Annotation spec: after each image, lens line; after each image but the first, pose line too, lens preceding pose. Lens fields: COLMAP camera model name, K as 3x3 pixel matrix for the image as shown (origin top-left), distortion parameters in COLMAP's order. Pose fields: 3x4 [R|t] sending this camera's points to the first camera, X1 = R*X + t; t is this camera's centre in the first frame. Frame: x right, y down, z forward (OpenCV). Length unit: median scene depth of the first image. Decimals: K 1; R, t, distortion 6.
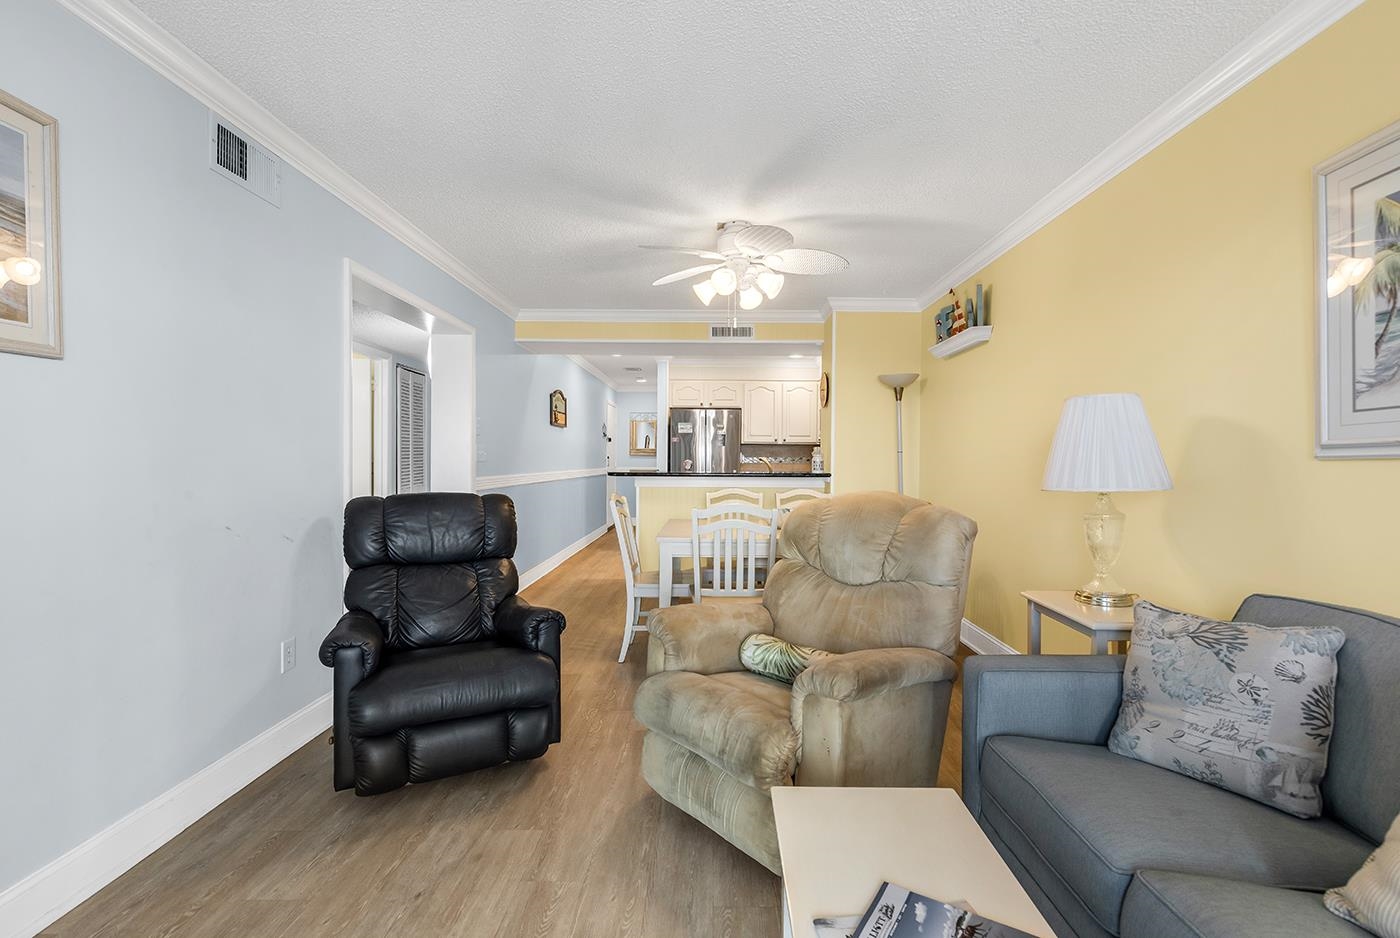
lens RADIAL K [[630.8, 0, 707.1], [0, 630.8, 458.1], [0, 0, 1]] dist [0.001983, 0.000193]
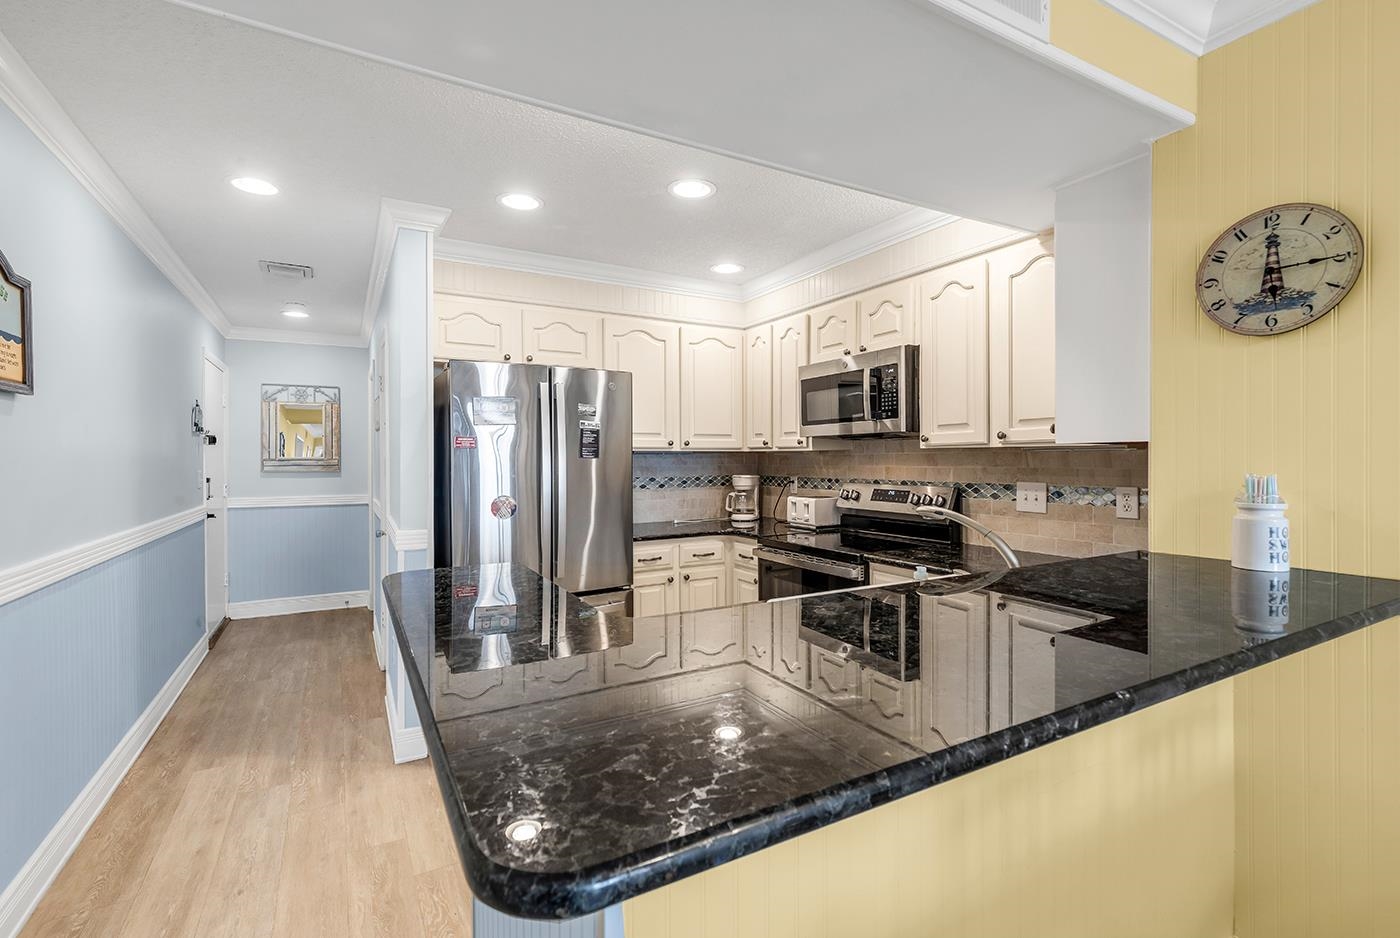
lens RADIAL K [[630.8, 0, 707.1], [0, 630.8, 458.1], [0, 0, 1]] dist [0.001983, 0.000193]
pose [[0.851129, -0.008971, 0.524881, -0.126438], [0.009457, 0.999954, 0.001756, -0.019049], [-0.524872, 0.003469, 0.851174, 0.611799]]
